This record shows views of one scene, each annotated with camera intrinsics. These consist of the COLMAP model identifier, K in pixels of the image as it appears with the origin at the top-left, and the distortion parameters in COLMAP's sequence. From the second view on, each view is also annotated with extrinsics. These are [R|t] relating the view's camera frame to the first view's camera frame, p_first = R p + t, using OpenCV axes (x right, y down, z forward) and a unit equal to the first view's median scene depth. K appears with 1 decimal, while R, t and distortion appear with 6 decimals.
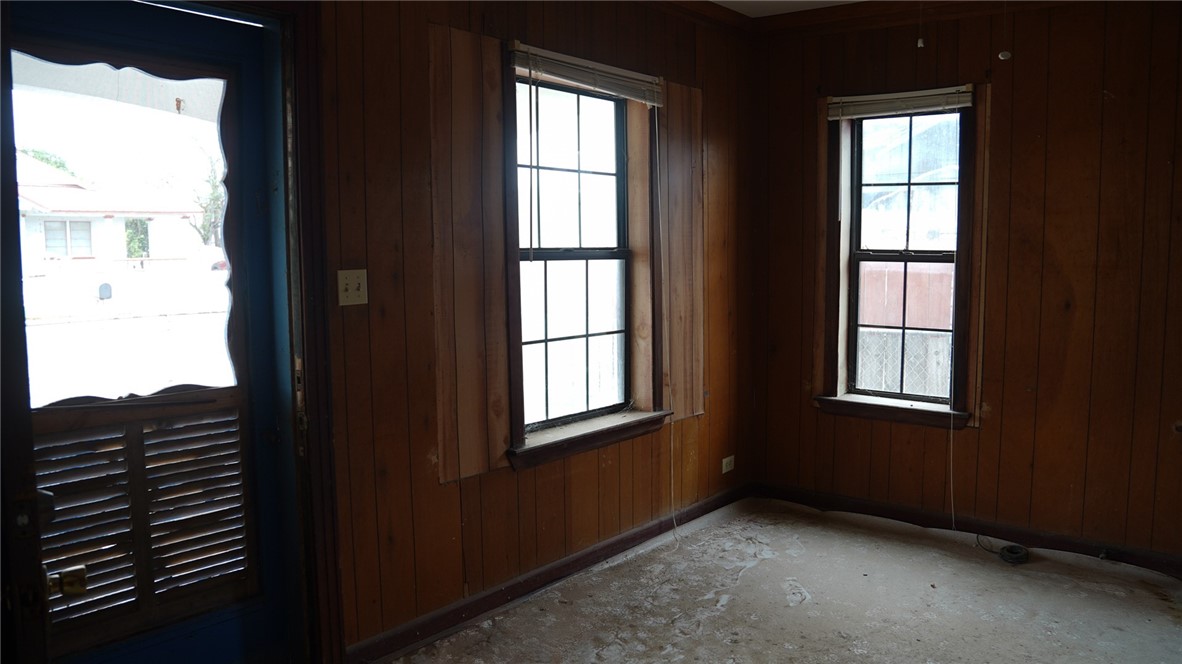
lens RADIAL K [[887.3, 0, 591.0], [0, 887.3, 332.0], [0, 0, 1]] dist [-0.144760, 0.115358]
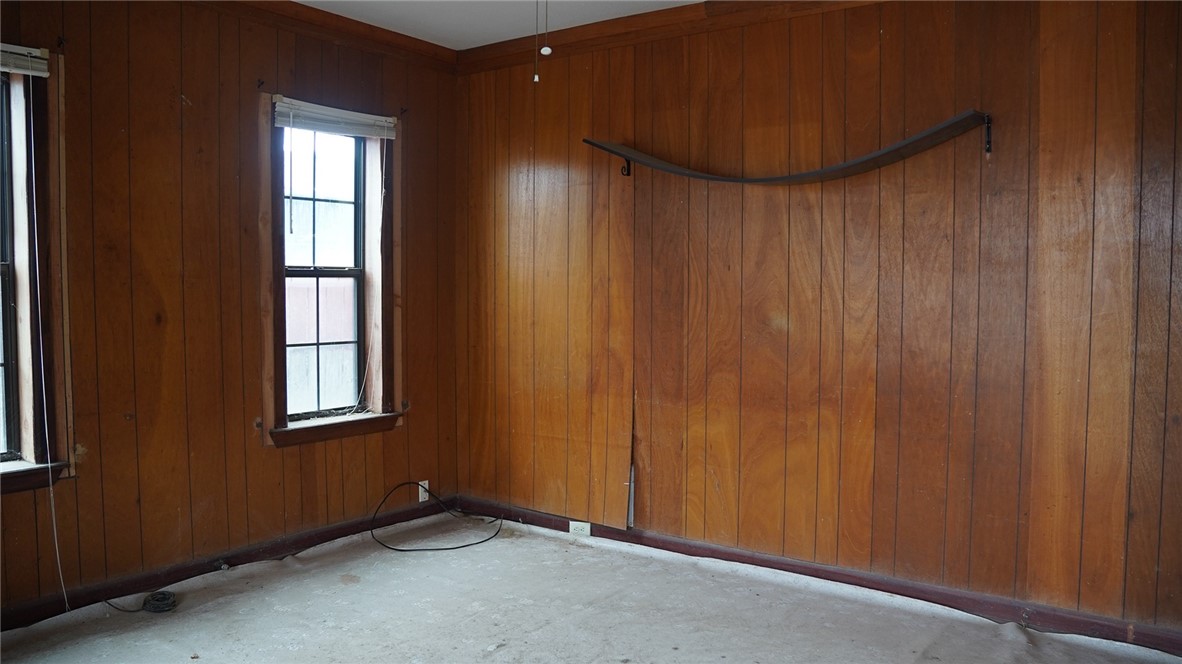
lens RADIAL K [[887.3, 0, 591.0], [0, 887.3, 332.0], [0, 0, 1]] dist [-0.144760, 0.115358]
pose [[-0.055391, -0.060173, 0.996650, -0.373222], [0.093345, 0.993499, 0.065171, -0.031521], [-0.994092, 0.096642, -0.049414, 0.545512]]
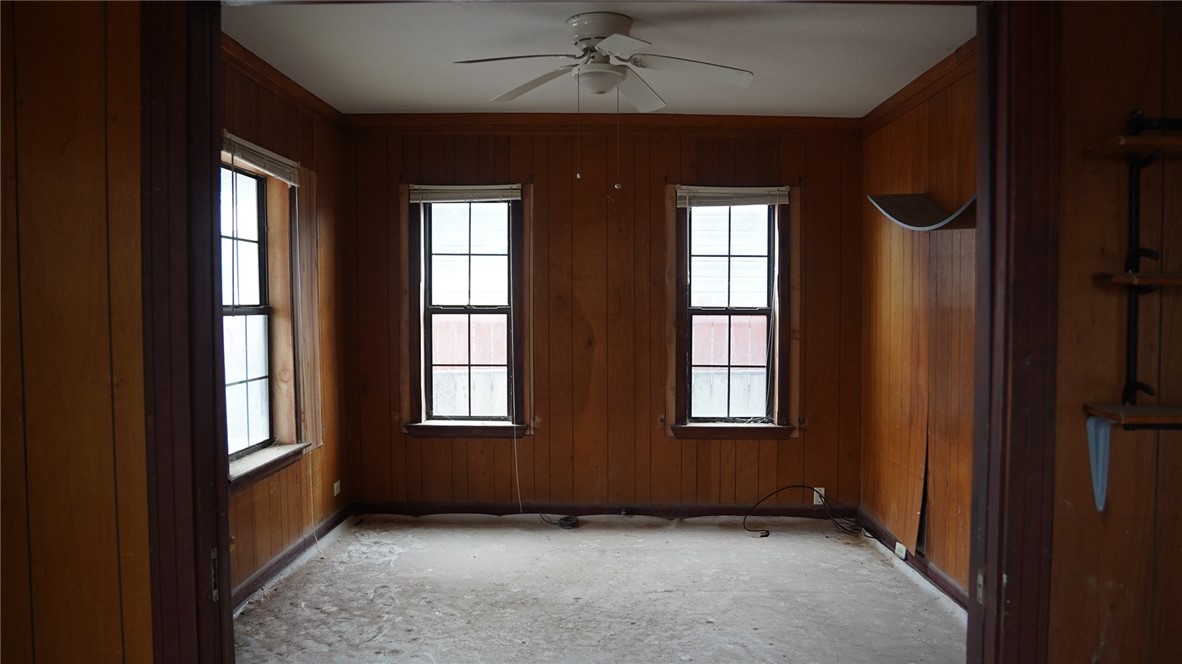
lens RADIAL K [[887.3, 0, 591.0], [0, 887.3, 332.0], [0, 0, 1]] dist [-0.144760, 0.115358]
pose [[0.790198, -0.019907, 0.612529, -0.327816], [0.060177, 0.997163, -0.045224, 0.017986], [-0.609891, 0.072596, 0.789153, -0.161039]]
